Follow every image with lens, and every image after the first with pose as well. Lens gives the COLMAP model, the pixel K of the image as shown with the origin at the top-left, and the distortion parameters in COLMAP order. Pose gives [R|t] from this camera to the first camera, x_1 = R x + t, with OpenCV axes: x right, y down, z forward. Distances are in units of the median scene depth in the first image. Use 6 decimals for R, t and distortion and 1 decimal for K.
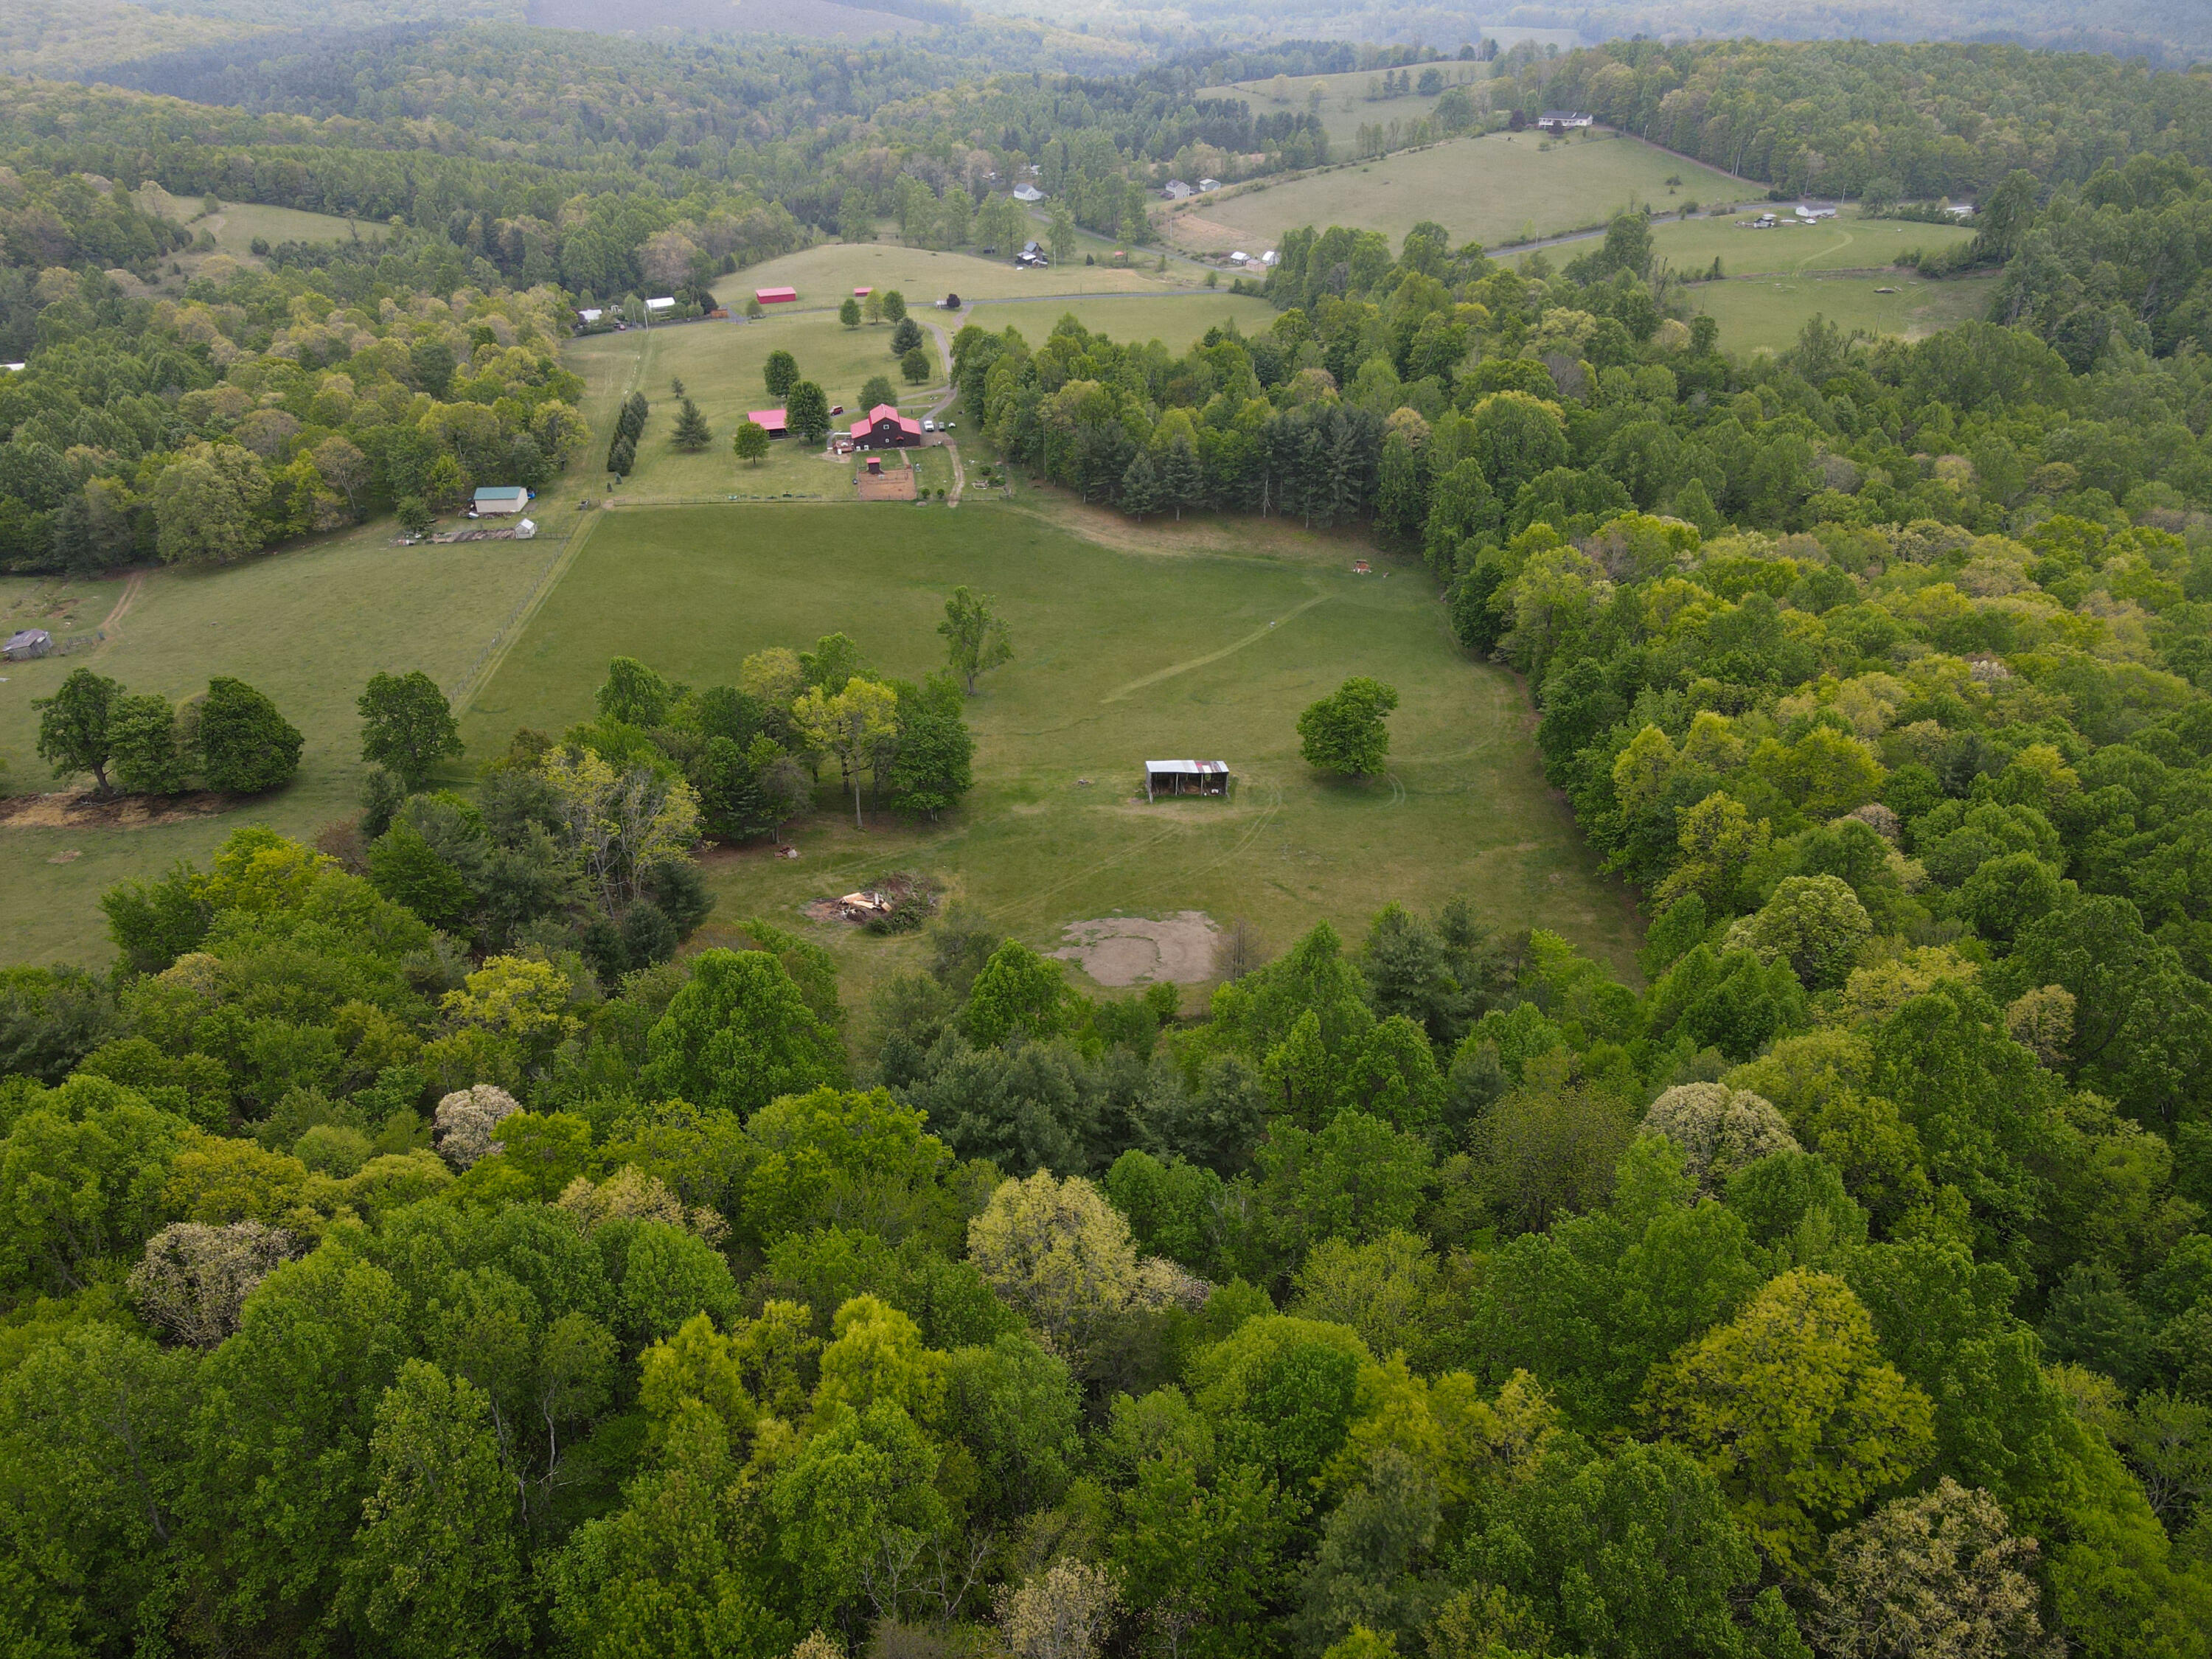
lens RADIAL K [[1606.7, 0, 1102.7], [0, 1606.7, 825.8], [0, 0, 1]] dist [0.005299, 0.013316]
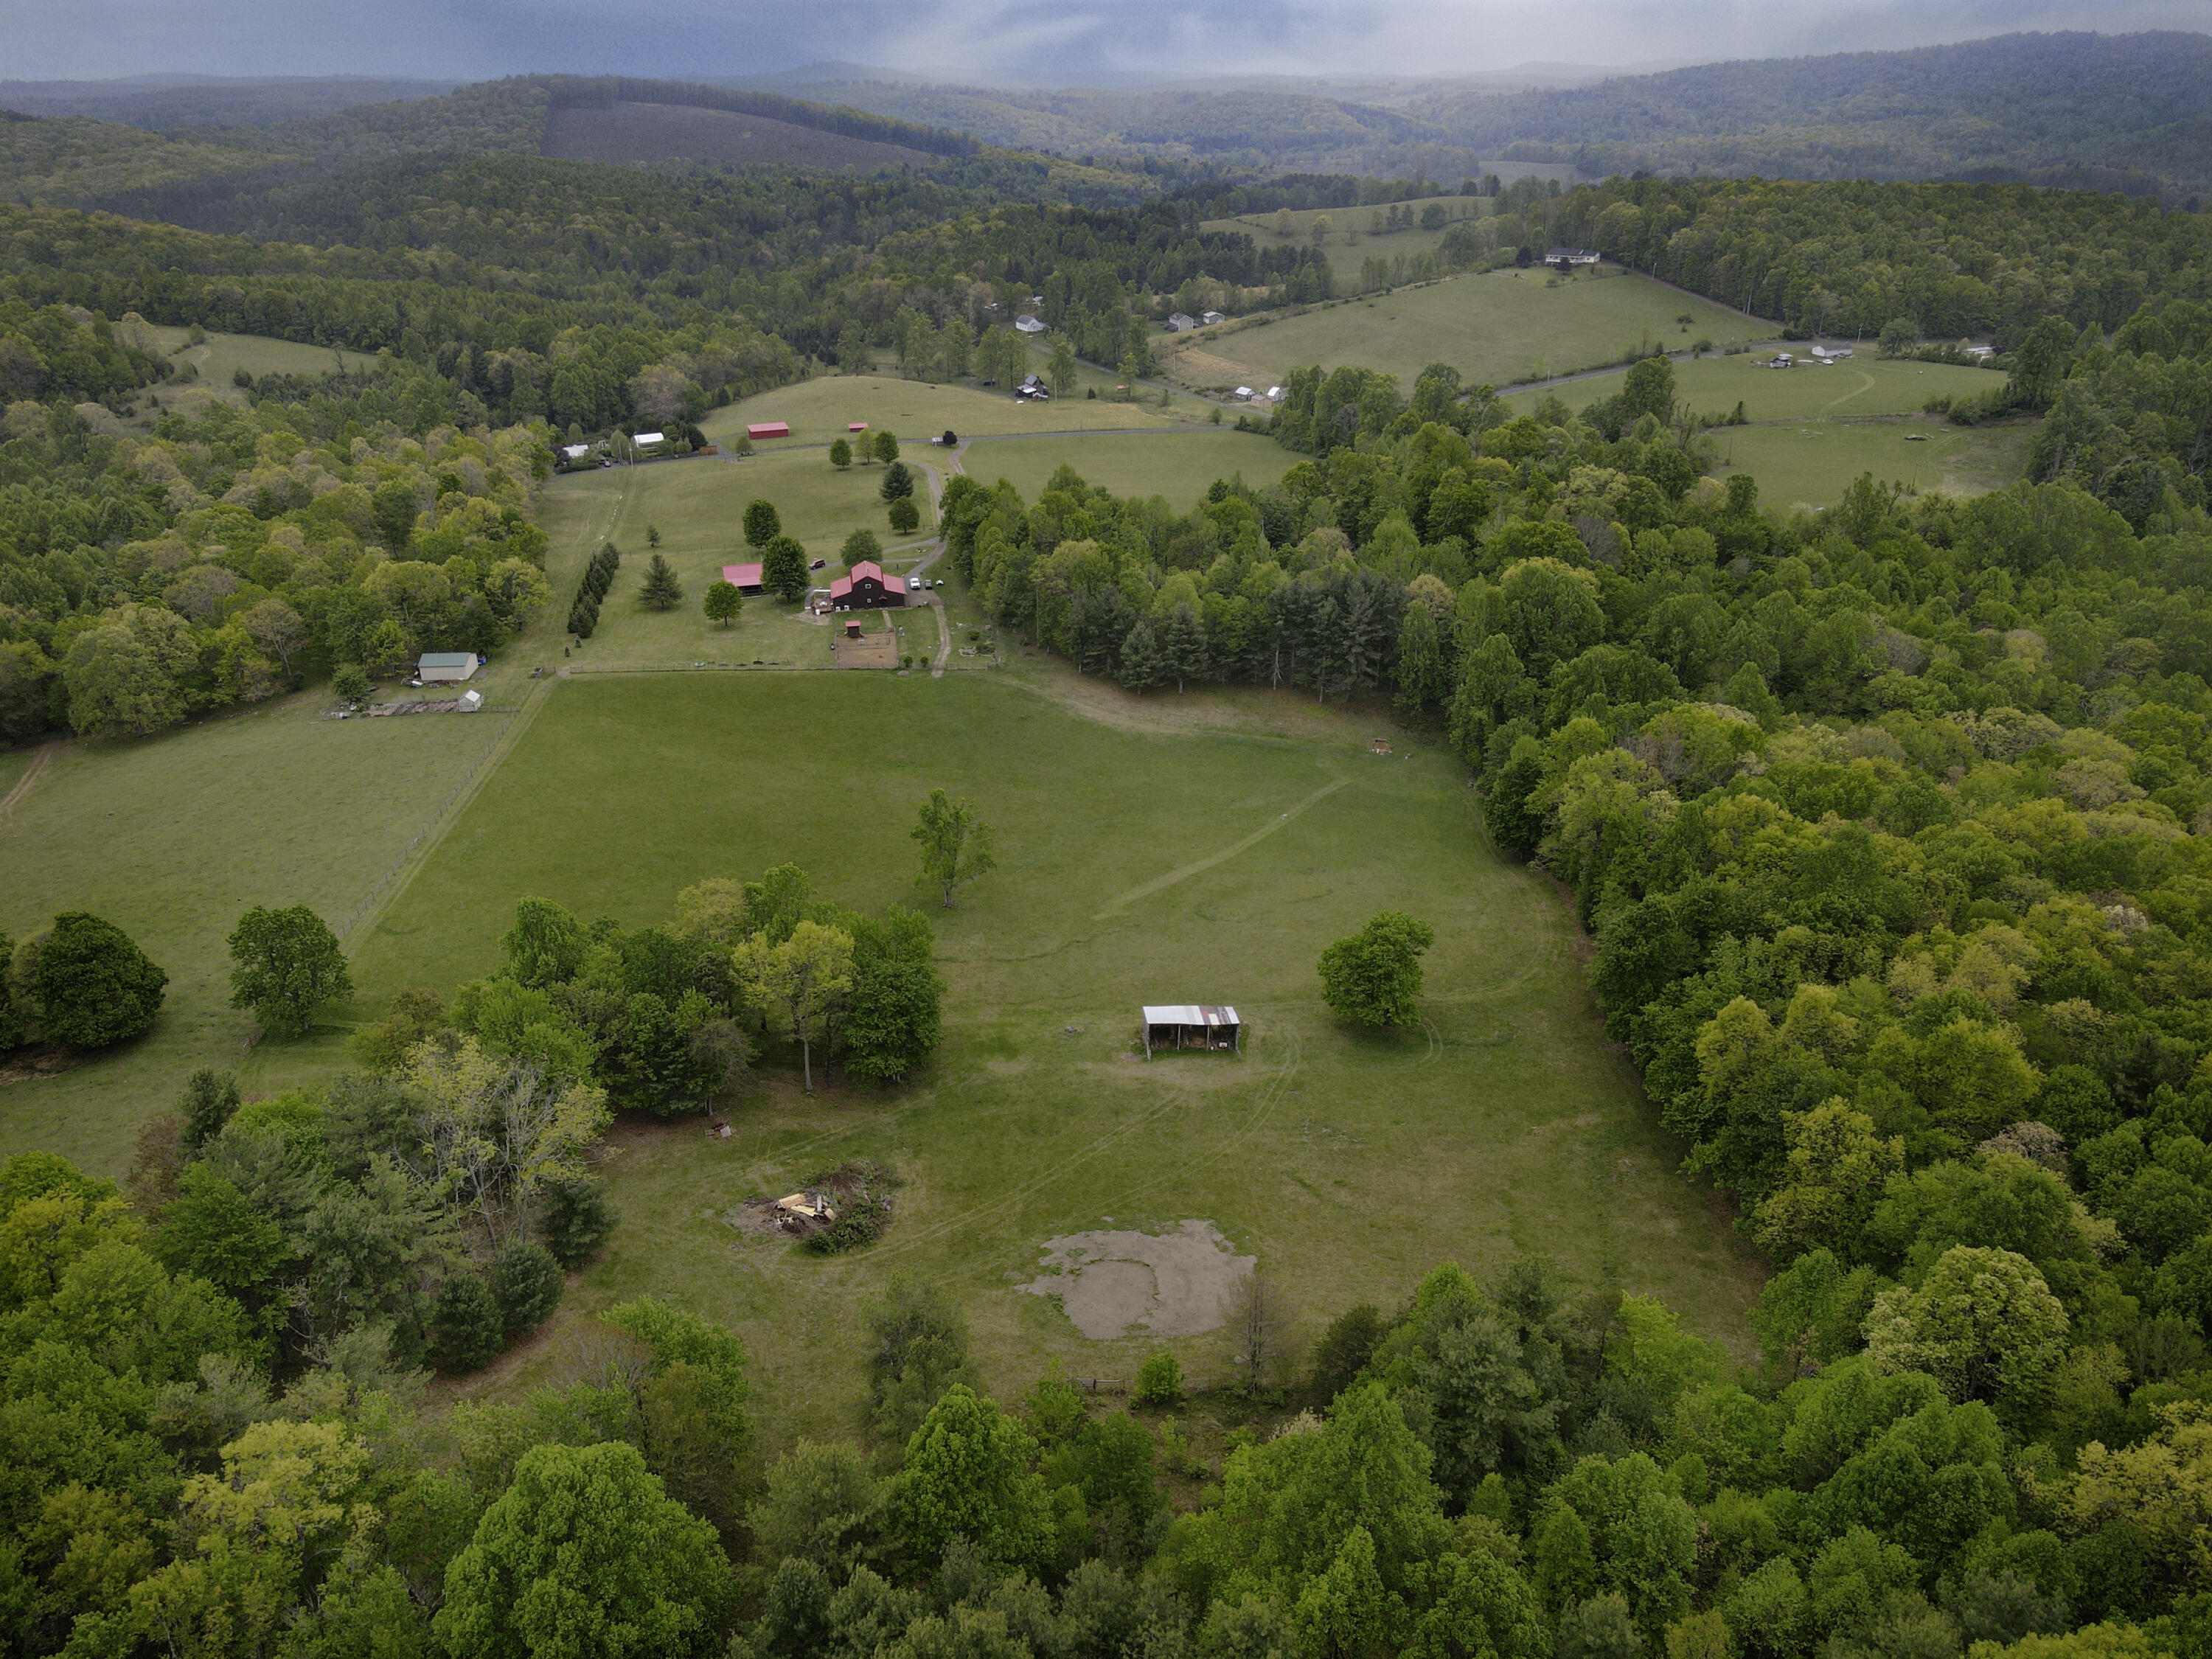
lens RADIAL K [[1606.7, 0, 1102.3], [0, 1606.7, 831.1], [0, 0, 1]] dist [0.005299, 0.013316]
pose [[0.999982, 0.005812, -0.001477, 0.003634], [-0.005895, 0.997954, -0.063662, -0.052517], [0.001104, 0.063669, 0.997970, 0.085703]]
